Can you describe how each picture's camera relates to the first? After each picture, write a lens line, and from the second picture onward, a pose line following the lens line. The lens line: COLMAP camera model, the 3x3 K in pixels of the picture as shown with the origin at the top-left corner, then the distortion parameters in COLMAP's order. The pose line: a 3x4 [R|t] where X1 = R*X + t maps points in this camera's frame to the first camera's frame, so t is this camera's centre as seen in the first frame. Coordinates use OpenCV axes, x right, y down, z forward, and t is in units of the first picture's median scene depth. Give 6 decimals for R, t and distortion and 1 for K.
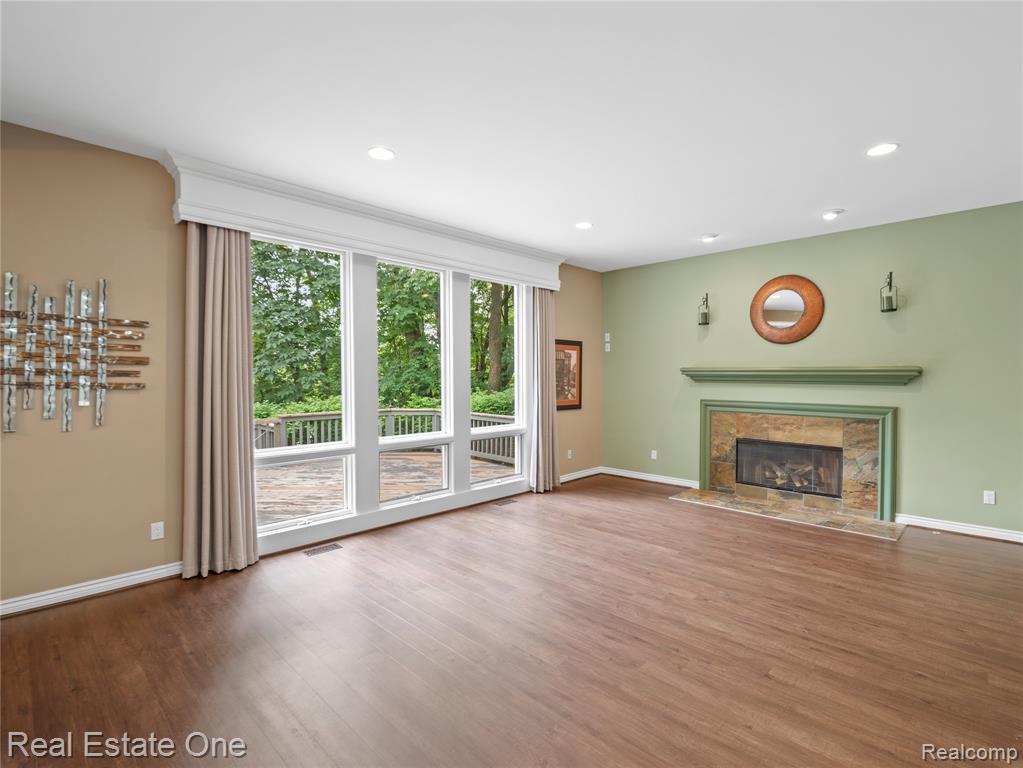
lens RADIAL K [[495.2, 0, 512.2], [0, 495.2, 385.1], [0, 0, 1]] dist [0.011534, 0.000514]
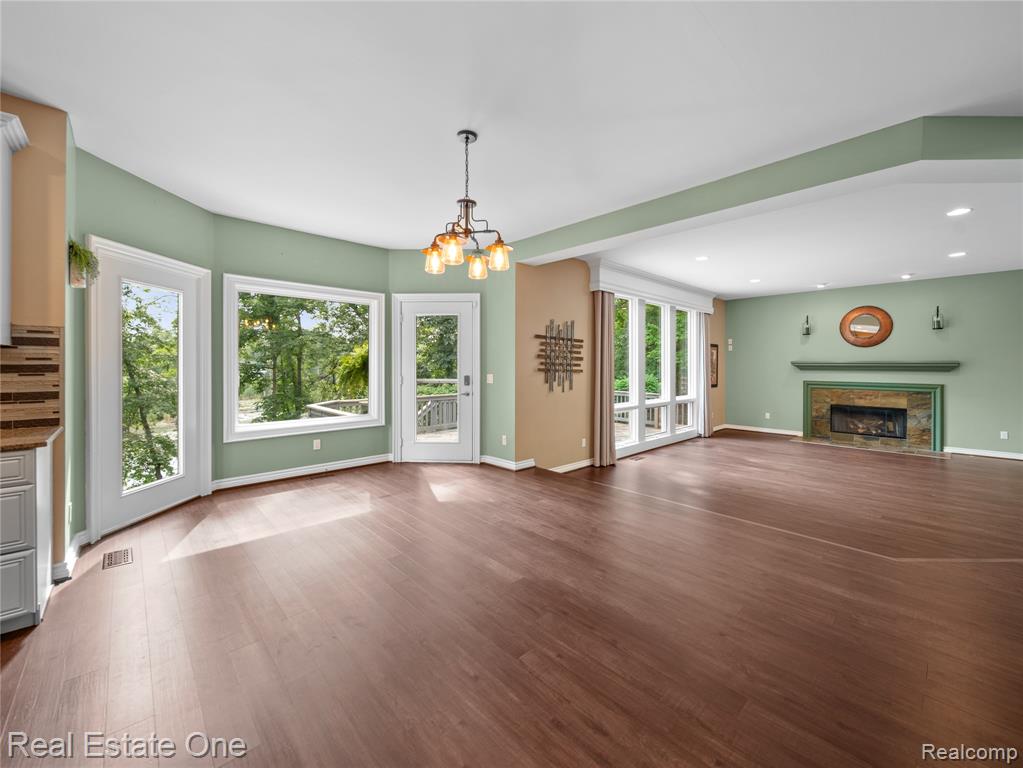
lens RADIAL K [[417.3, 0, 498.4], [0, 417.3, 363.0], [0, 0, 1]] dist [0.004853, -0.000638]
pose [[0.999211, 0.000707, -0.039709, -0.664459], [-0.001740, 0.999661, -0.025983, 0.009495], [0.039677, 0.026032, 0.998873, -0.479058]]
